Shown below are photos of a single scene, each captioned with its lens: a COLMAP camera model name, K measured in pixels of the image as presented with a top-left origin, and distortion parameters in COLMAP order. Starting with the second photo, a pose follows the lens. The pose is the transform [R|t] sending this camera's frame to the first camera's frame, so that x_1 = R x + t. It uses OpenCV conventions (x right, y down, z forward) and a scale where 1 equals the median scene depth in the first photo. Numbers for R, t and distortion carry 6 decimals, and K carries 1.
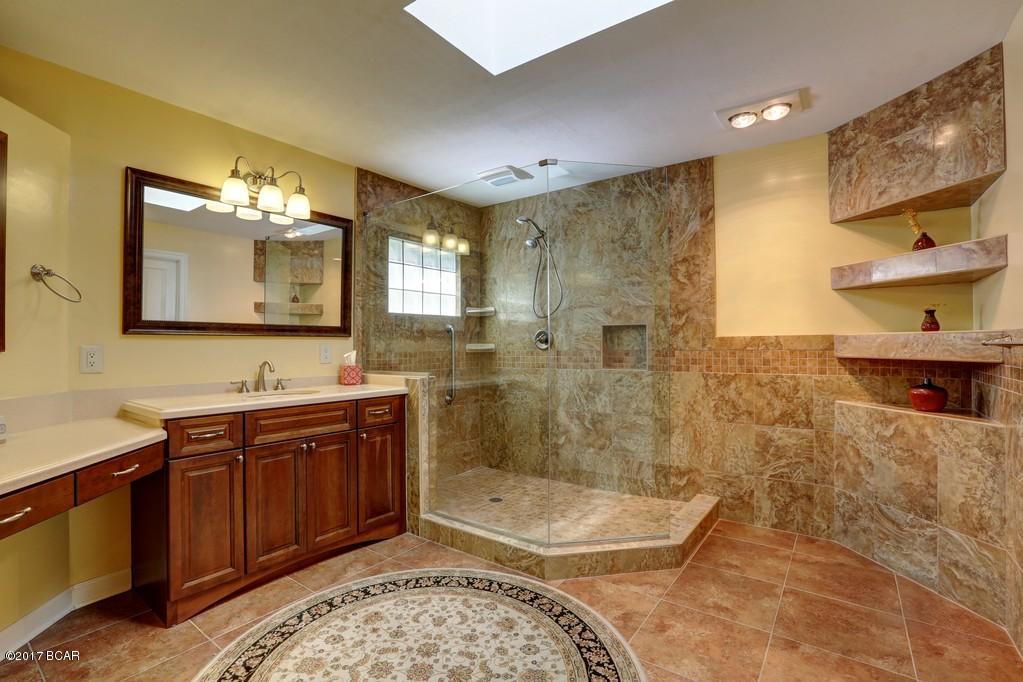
lens RADIAL K [[467.2, 0, 509.9], [0, 467.2, 341.4], [0, 0, 1]] dist [-0.018468, 0.004792]
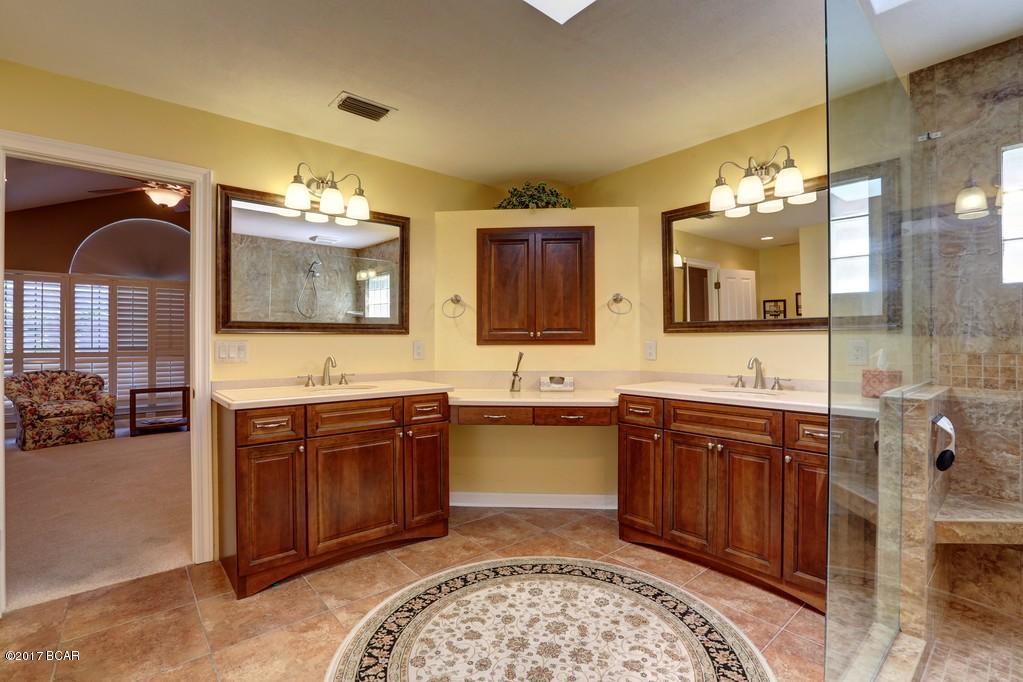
lens RADIAL K [[467.2, 0, 510.8], [0, 467.2, 339.1], [0, 0, 1]] dist [-0.018468, 0.004792]
pose [[-0.211077, 0.000368, -0.977469, 0.664189], [0.009765, 0.999951, -0.001732, 0.000612], [0.977421, -0.009910, -0.211070, 0.879601]]
